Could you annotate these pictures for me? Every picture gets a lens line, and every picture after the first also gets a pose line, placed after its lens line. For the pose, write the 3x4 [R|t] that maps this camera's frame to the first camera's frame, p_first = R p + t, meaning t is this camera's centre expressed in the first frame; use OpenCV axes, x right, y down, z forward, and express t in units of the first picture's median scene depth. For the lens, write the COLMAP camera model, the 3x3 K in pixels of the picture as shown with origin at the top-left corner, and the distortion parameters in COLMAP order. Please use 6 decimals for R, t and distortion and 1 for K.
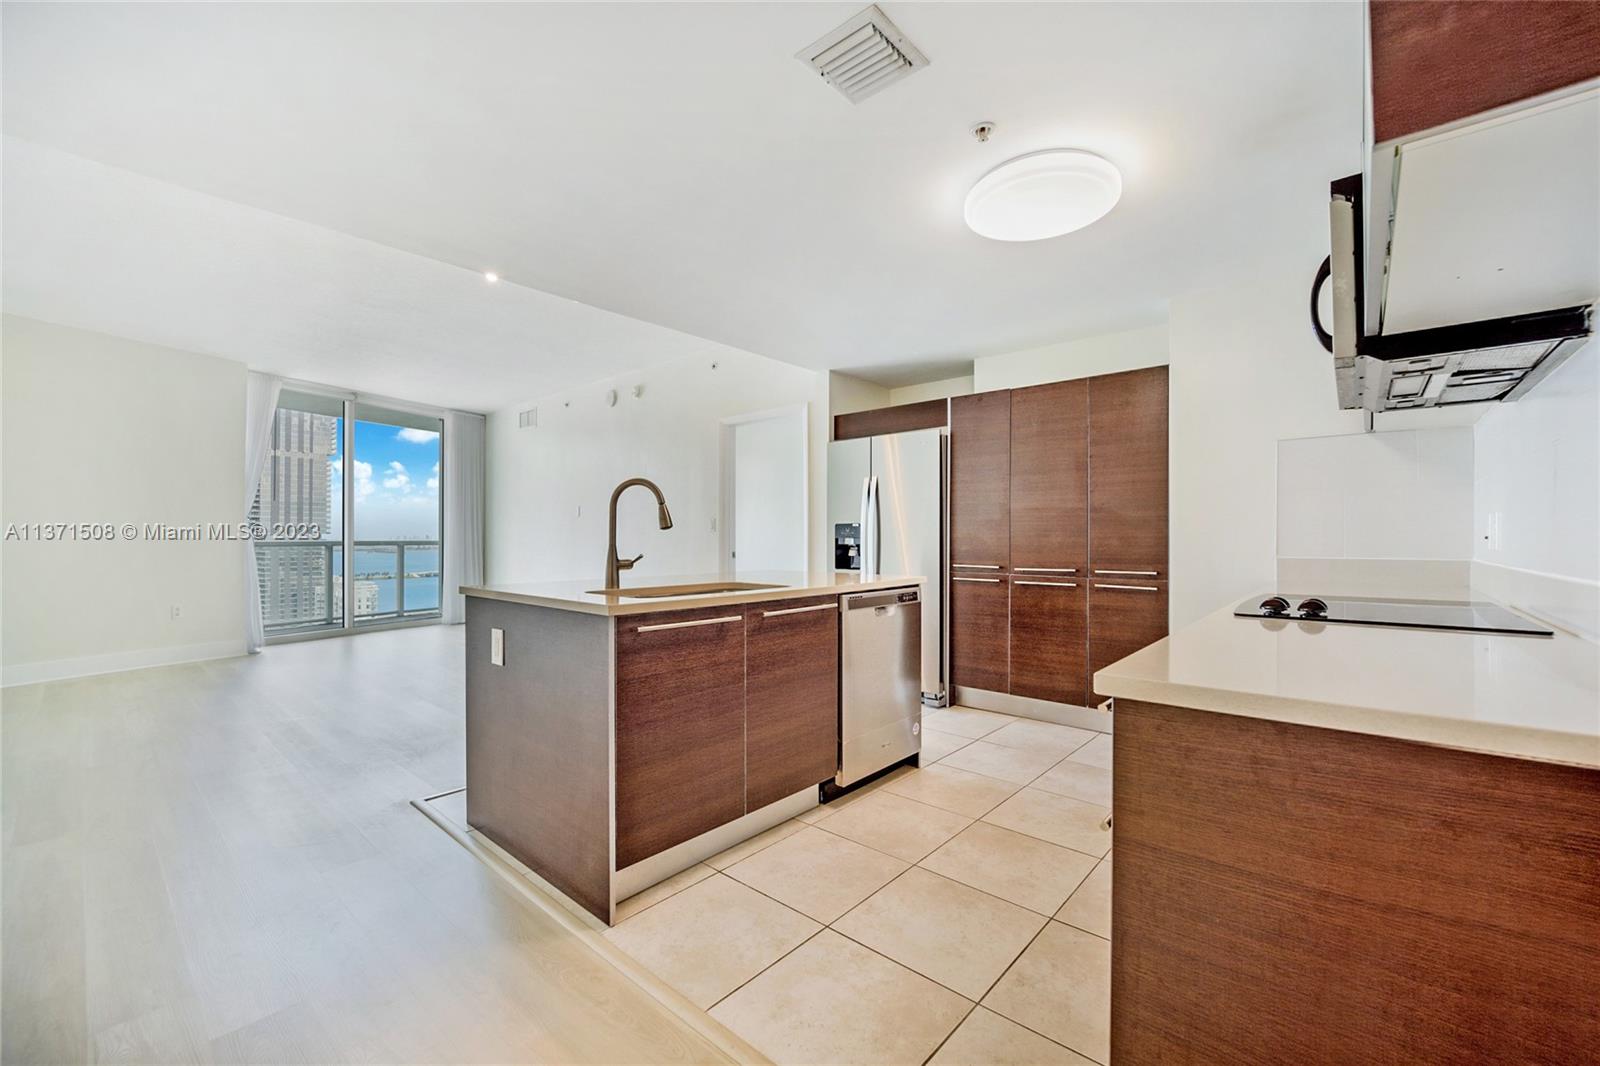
lens RADIAL K [[650.5, 0, 800.7], [0, 650.5, 536.1], [0, 0, 1]] dist [-0.012178, -0.000065]
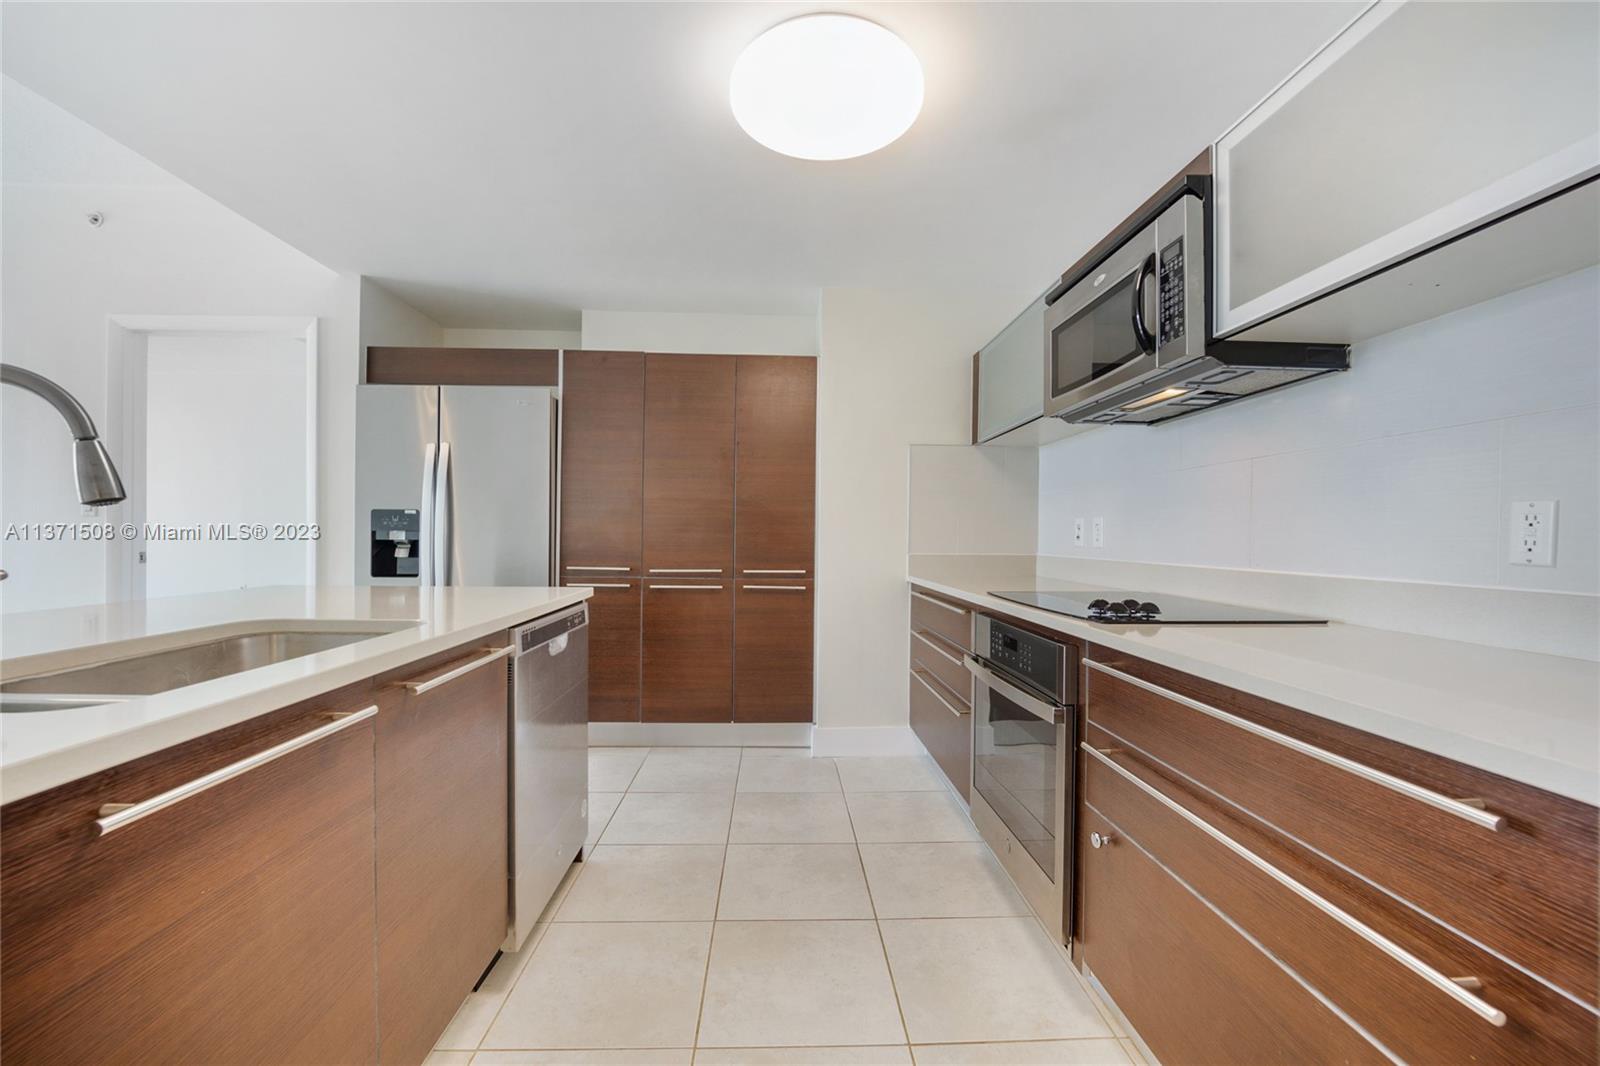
lens RADIAL K [[650.5, 0, 800.7], [0, 650.5, 536.1], [0, 0, 1]] dist [-0.012178, -0.000065]
pose [[0.720835, 0.006586, 0.693075, -0.105727], [-0.012446, 0.999917, 0.003443, 0.001092], [-0.692995, -0.011107, 0.720857, 0.265203]]
